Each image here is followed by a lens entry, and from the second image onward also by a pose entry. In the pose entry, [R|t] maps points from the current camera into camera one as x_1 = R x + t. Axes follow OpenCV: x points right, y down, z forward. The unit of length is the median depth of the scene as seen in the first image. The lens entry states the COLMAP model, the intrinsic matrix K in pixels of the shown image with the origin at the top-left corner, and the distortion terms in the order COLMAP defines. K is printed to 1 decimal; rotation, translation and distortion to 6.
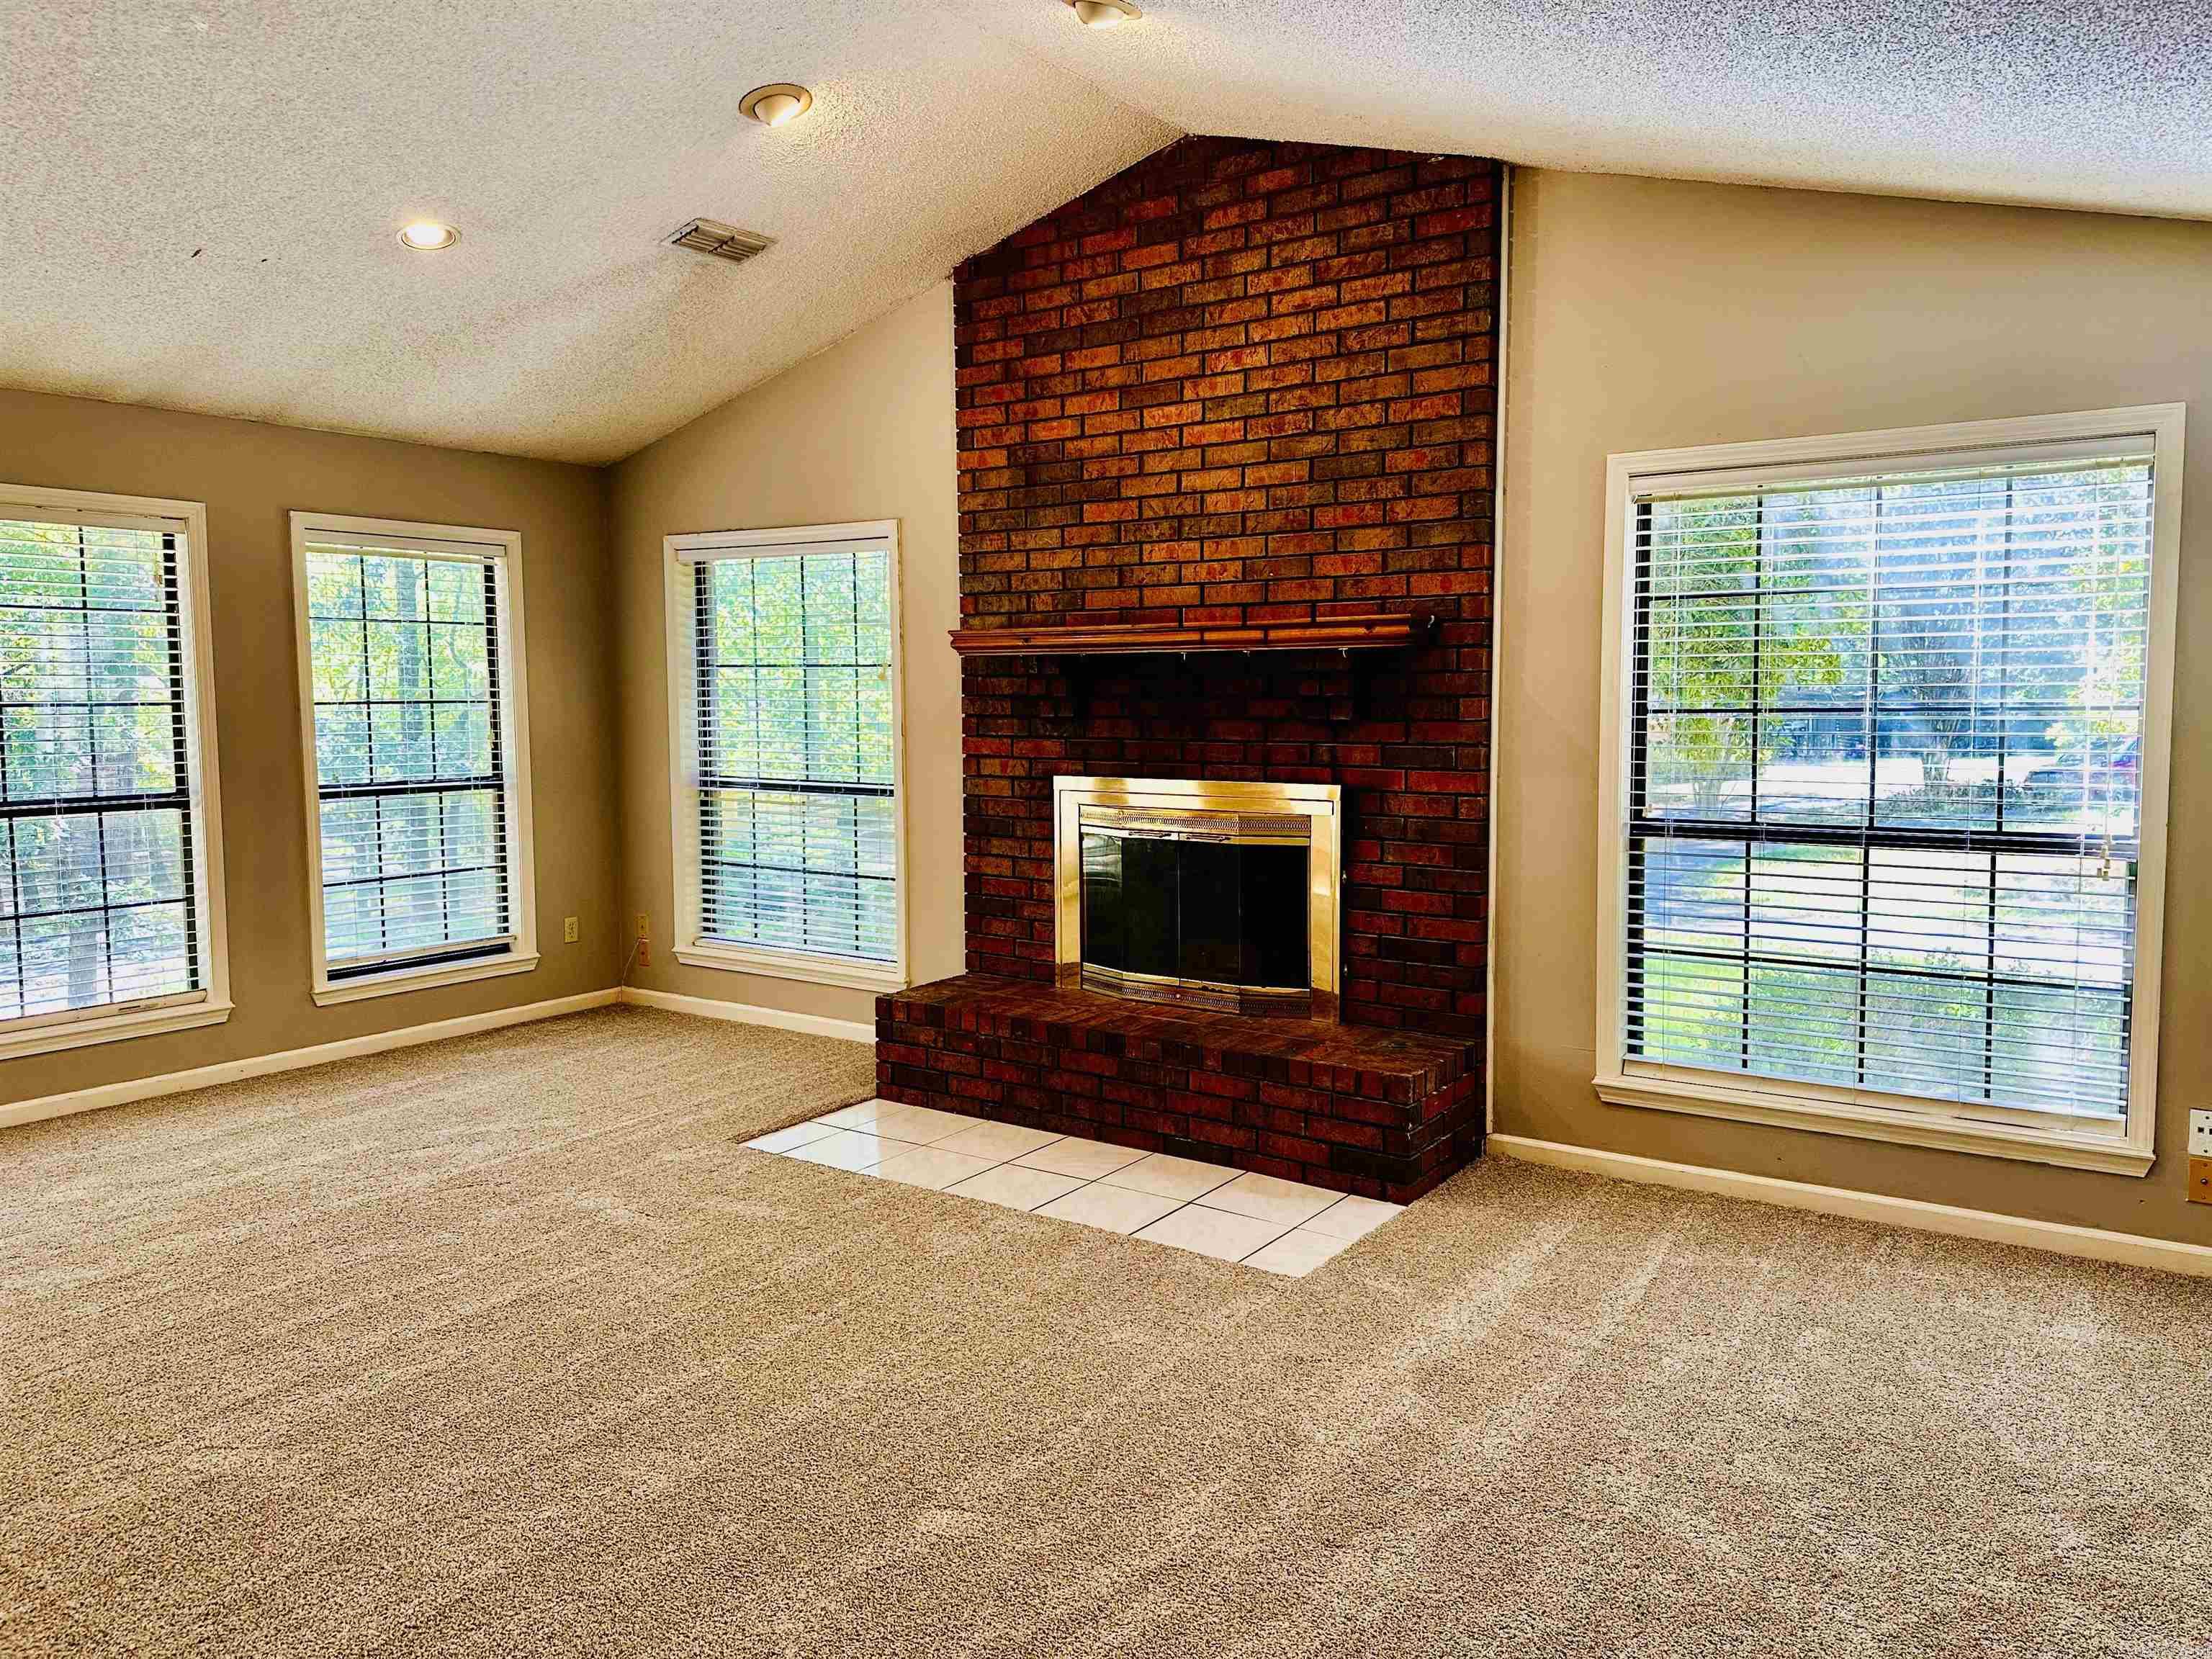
lens RADIAL K [[1545.1, 0, 1088.8], [0, 1545.1, 826.7], [0, 0, 1]] dist [0.066331, -0.073040]
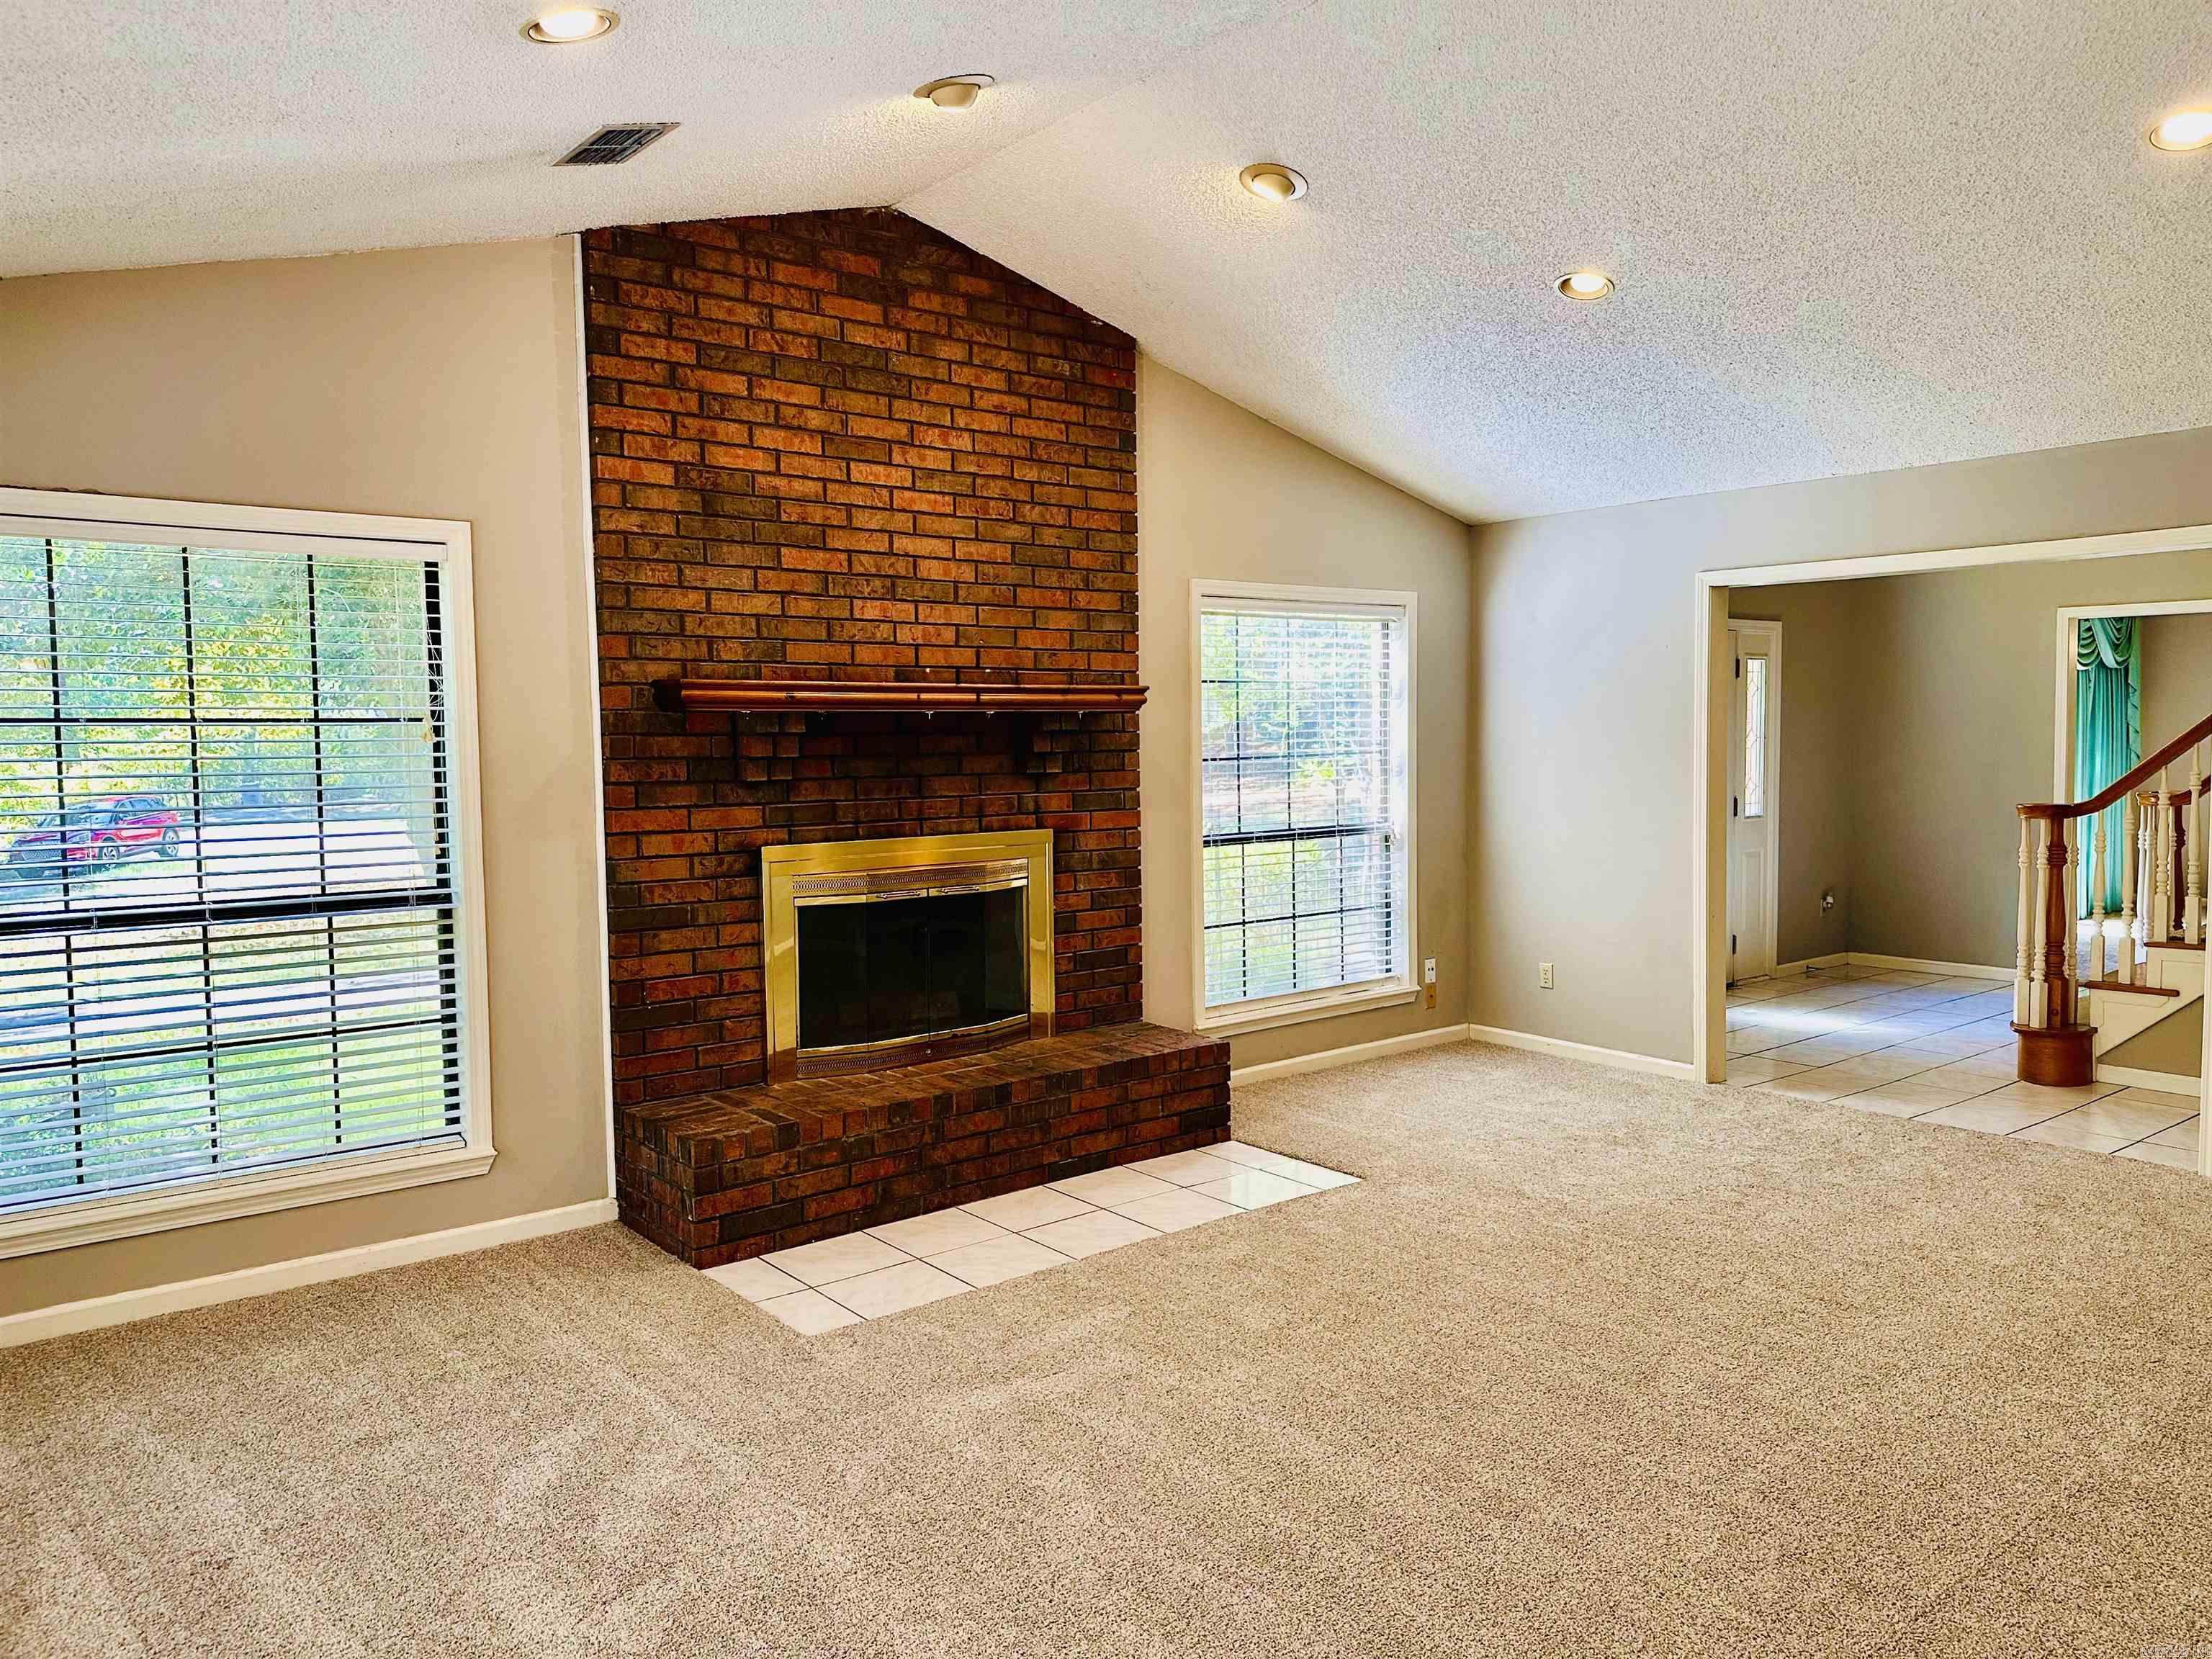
lens RADIAL K [[1545.1, 0, 1102.6], [0, 1545.1, 832.8], [0, 0, 1]] dist [0.066331, -0.073040]
pose [[0.268982, -0.056964, 0.961459, -0.890151], [0.098861, 0.994610, 0.031271, -0.053253], [-0.958058, 0.086640, 0.273164, 0.614341]]
